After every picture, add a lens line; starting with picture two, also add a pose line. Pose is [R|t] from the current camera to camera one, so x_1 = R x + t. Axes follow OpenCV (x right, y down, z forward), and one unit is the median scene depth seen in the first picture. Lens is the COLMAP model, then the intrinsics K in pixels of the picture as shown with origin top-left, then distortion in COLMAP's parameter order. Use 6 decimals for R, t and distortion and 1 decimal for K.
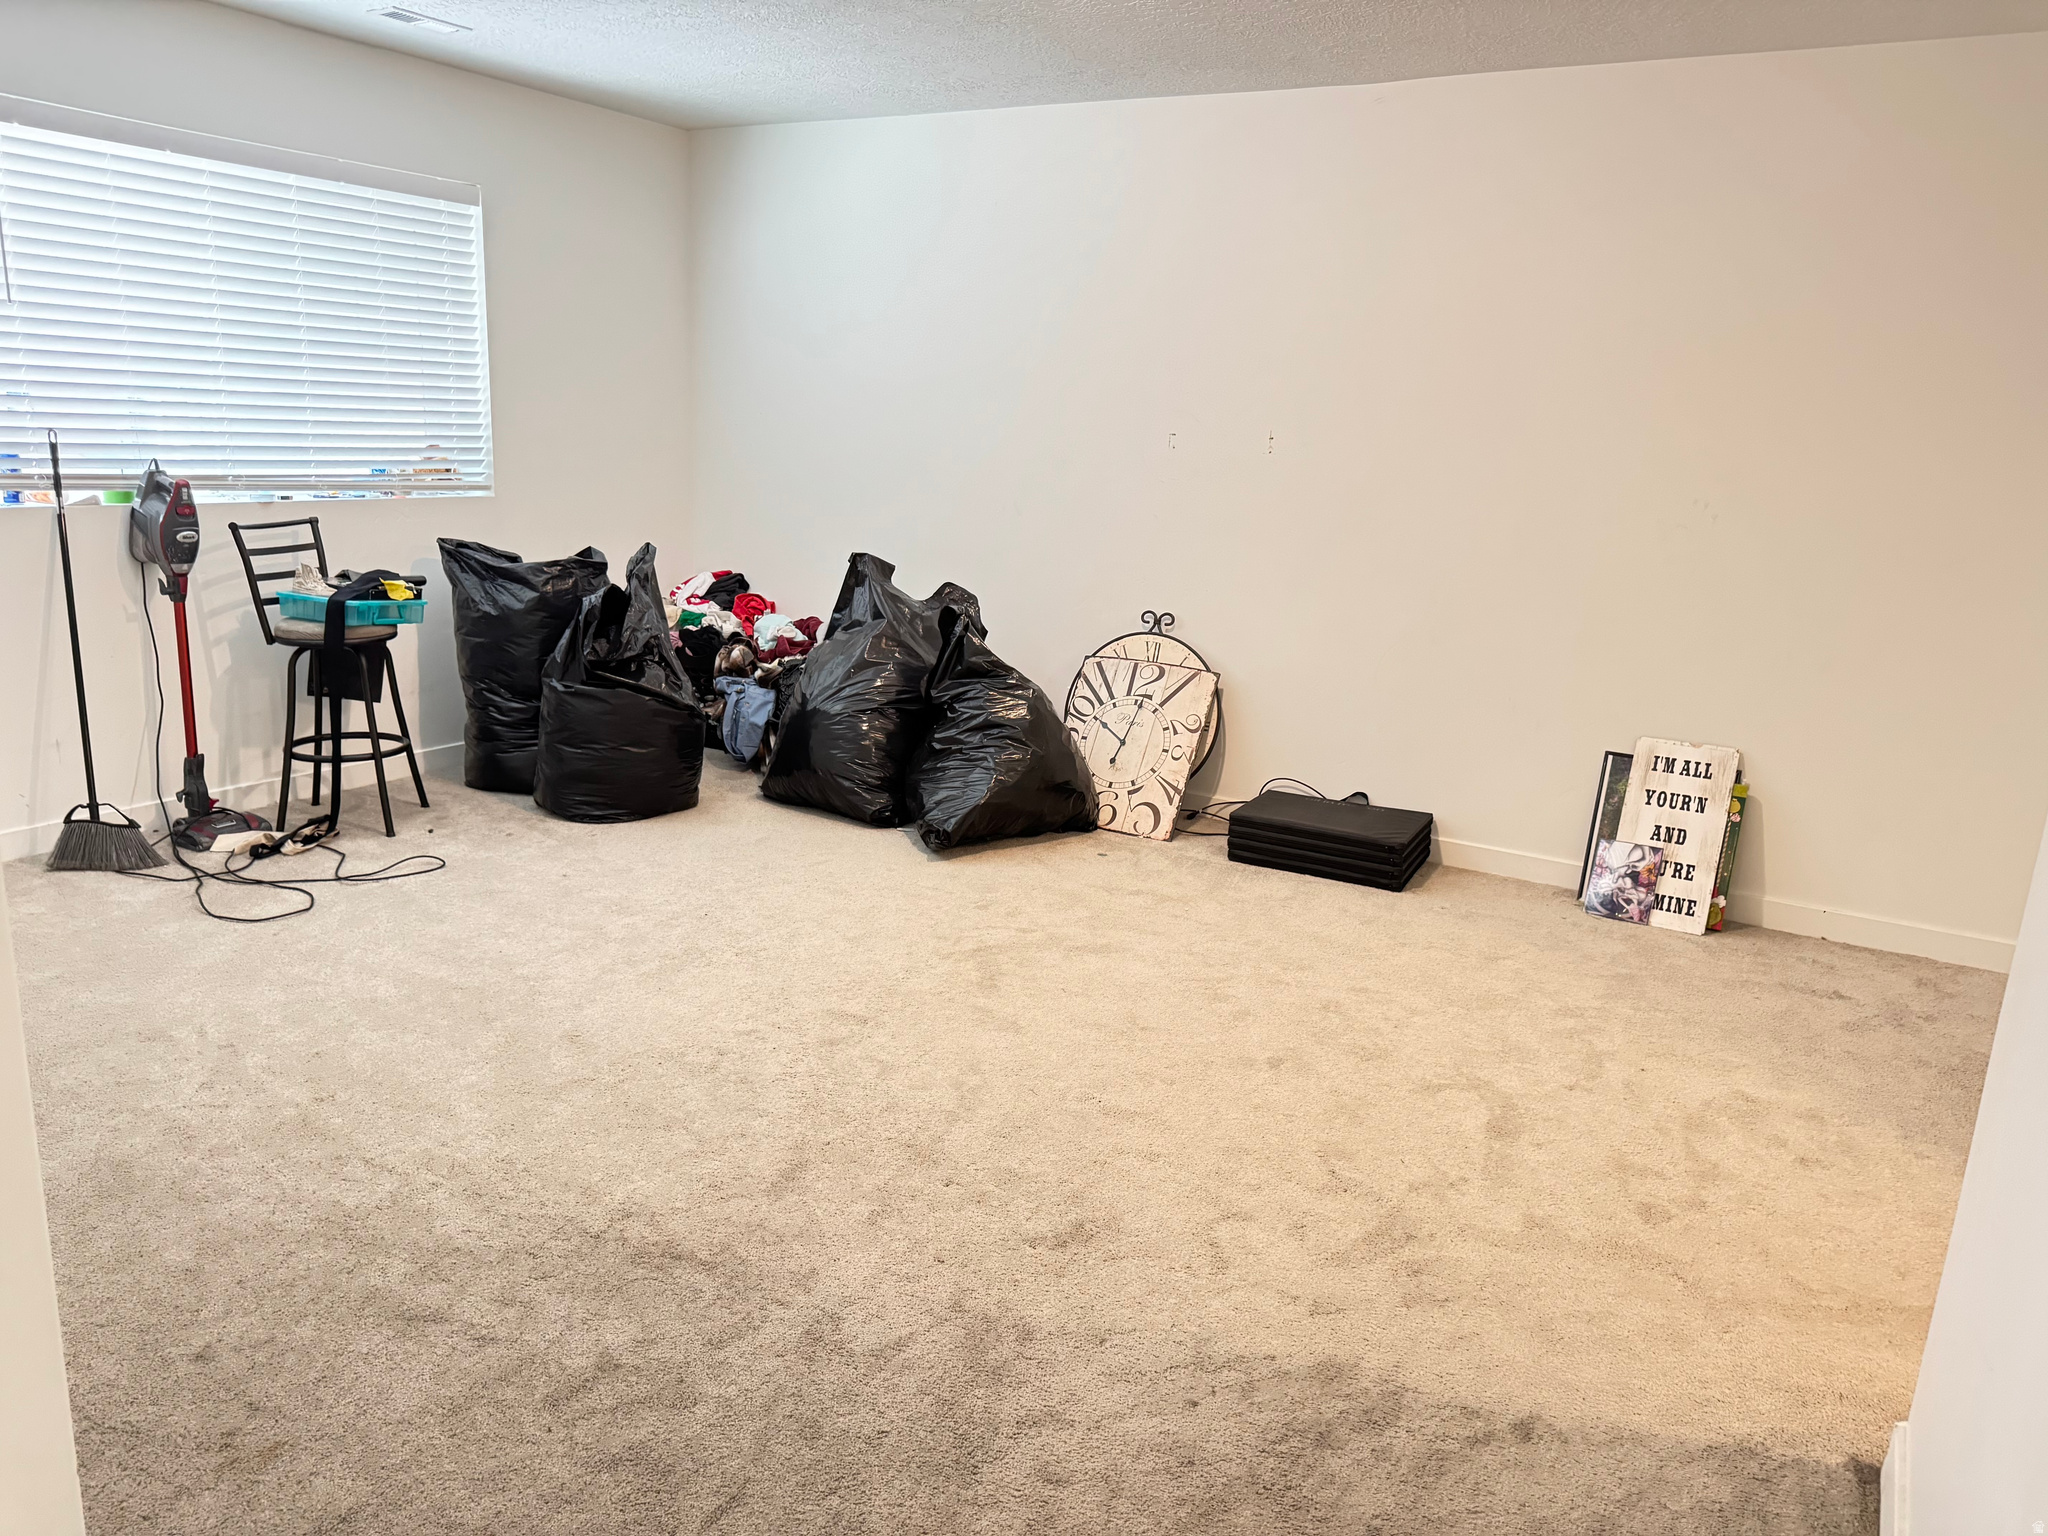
lens RADIAL K [[1462.4, 0, 1024.0], [0, 1462.4, 768.0], [0, 0, 1]] dist [0.059230, -0.070985]
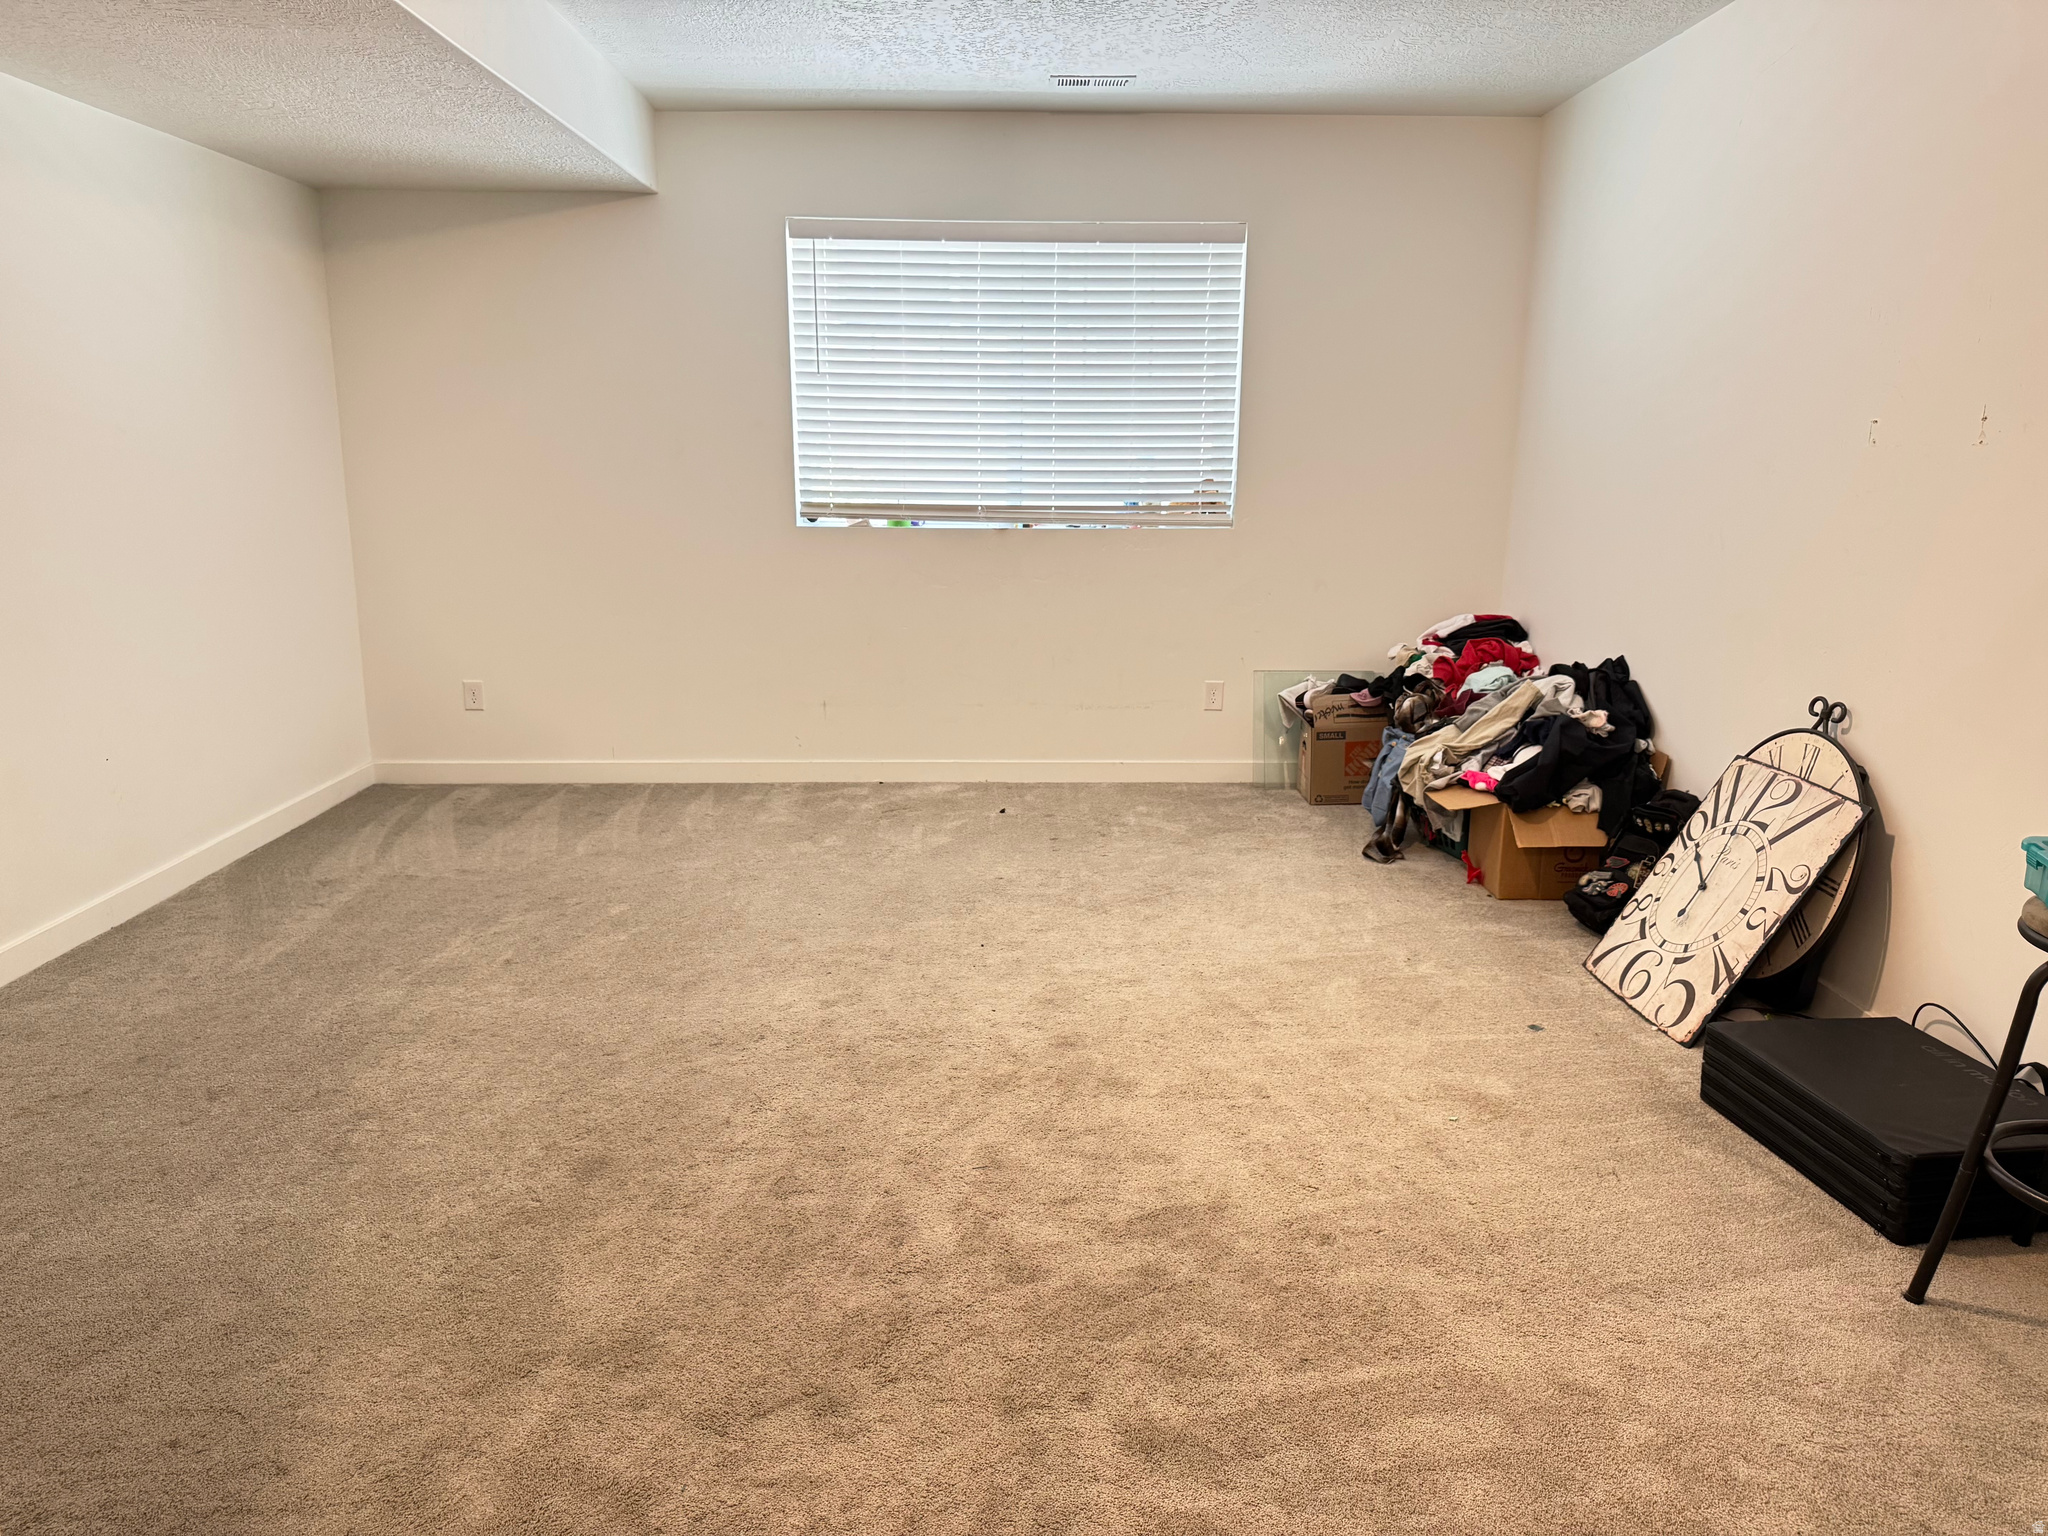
lens RADIAL K [[1462.4, 0, 1024.0], [0, 1462.4, 768.0], [0, 0, 1]] dist [0.059230, -0.070985]
pose [[0.500285, 0.137182, -0.854925, 0.473912], [-0.176644, 0.982774, 0.054328, -0.051969], [0.847651, 0.123838, 0.515900, 0.388640]]
